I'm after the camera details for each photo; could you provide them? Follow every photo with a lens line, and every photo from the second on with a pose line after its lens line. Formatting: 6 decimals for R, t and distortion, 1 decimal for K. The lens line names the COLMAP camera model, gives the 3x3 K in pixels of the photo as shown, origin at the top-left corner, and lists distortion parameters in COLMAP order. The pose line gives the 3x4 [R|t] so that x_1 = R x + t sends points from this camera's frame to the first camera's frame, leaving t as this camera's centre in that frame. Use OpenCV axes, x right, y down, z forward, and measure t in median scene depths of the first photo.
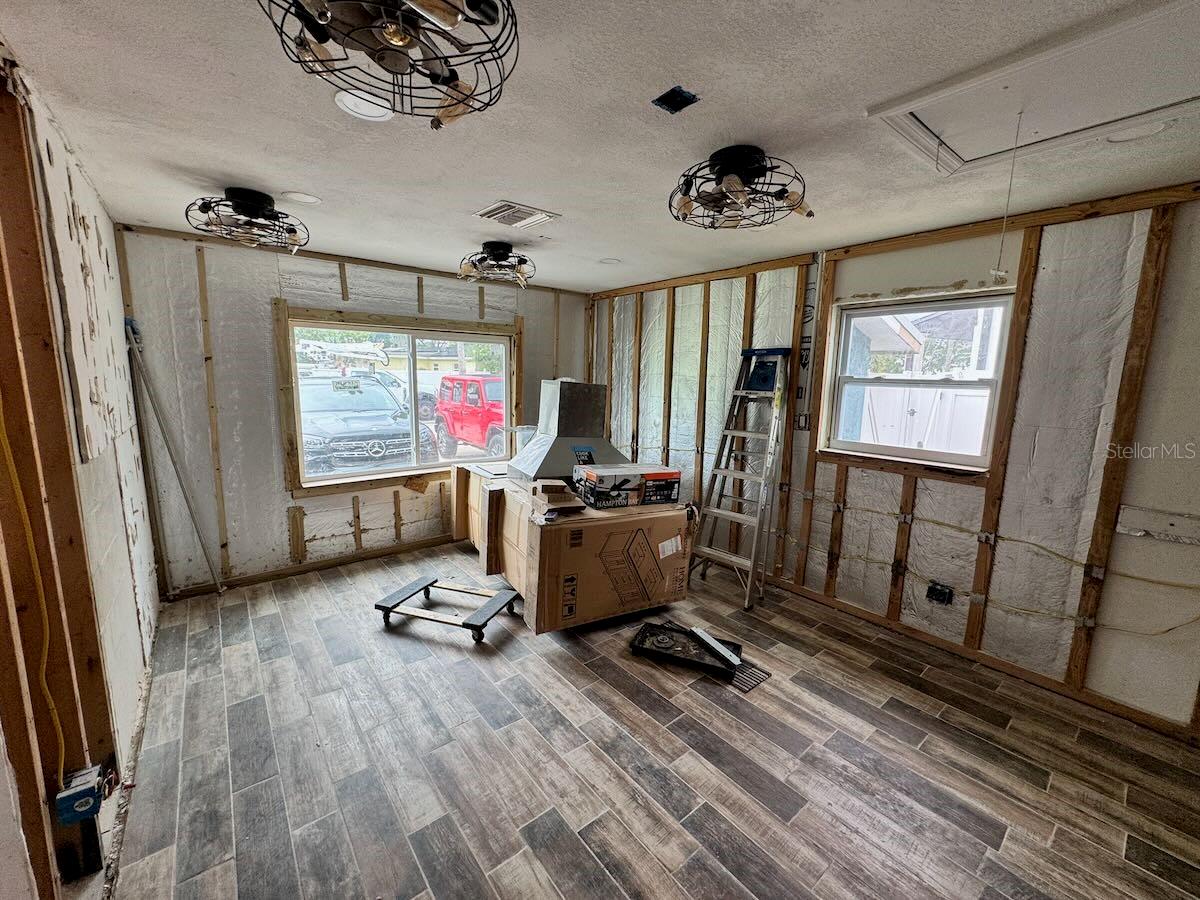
lens RADIAL K [[481.9, 0, 599.3], [0, 481.9, 448.5], [0, 0, 1]] dist [-0.003996, 0.000941]
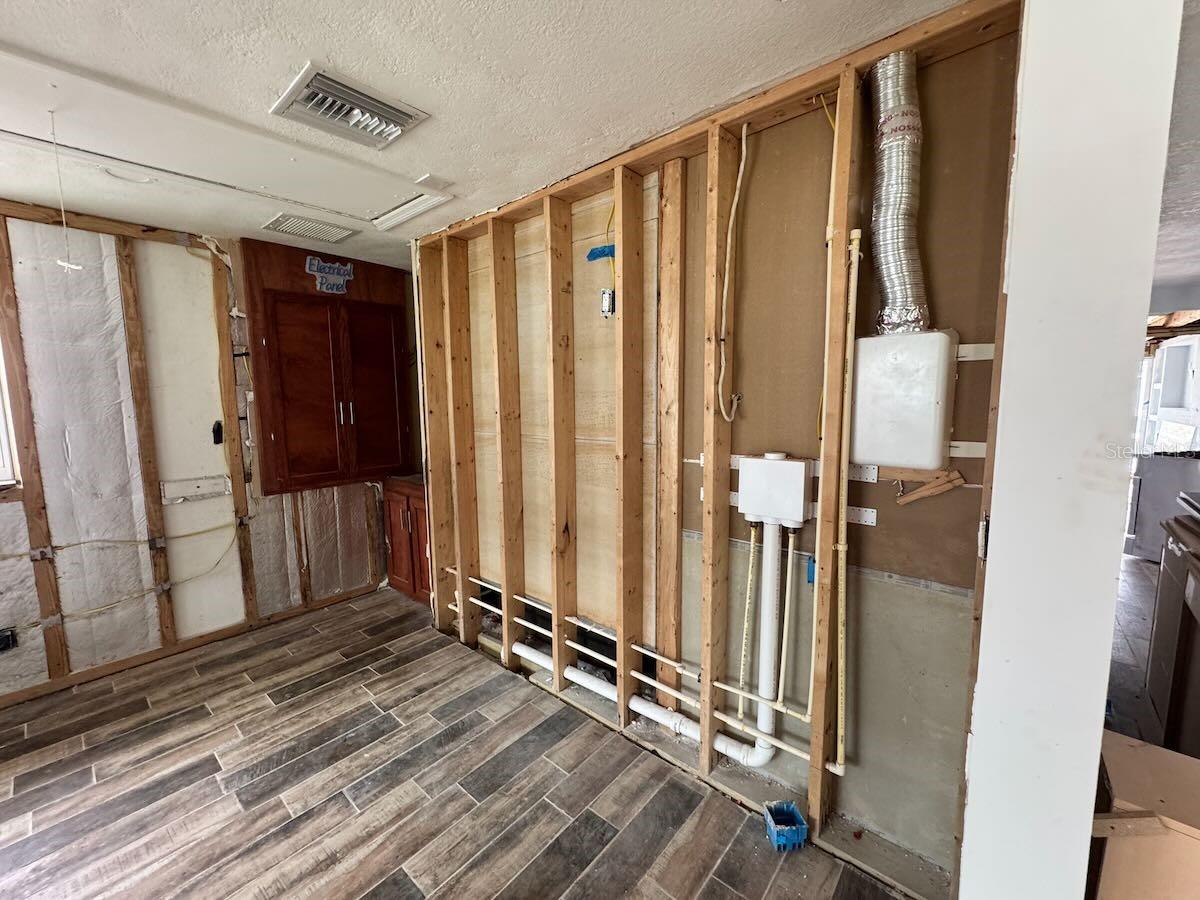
lens RADIAL K [[481.9, 0, 599.3], [0, 481.9, 448.5], [0, 0, 1]] dist [-0.003996, 0.000941]
pose [[-0.176779, -0.129957, 0.975633, -0.282692], [0.155952, 0.975025, 0.158133, 0.016363], [-0.971817, 0.180106, -0.152097, 0.097081]]
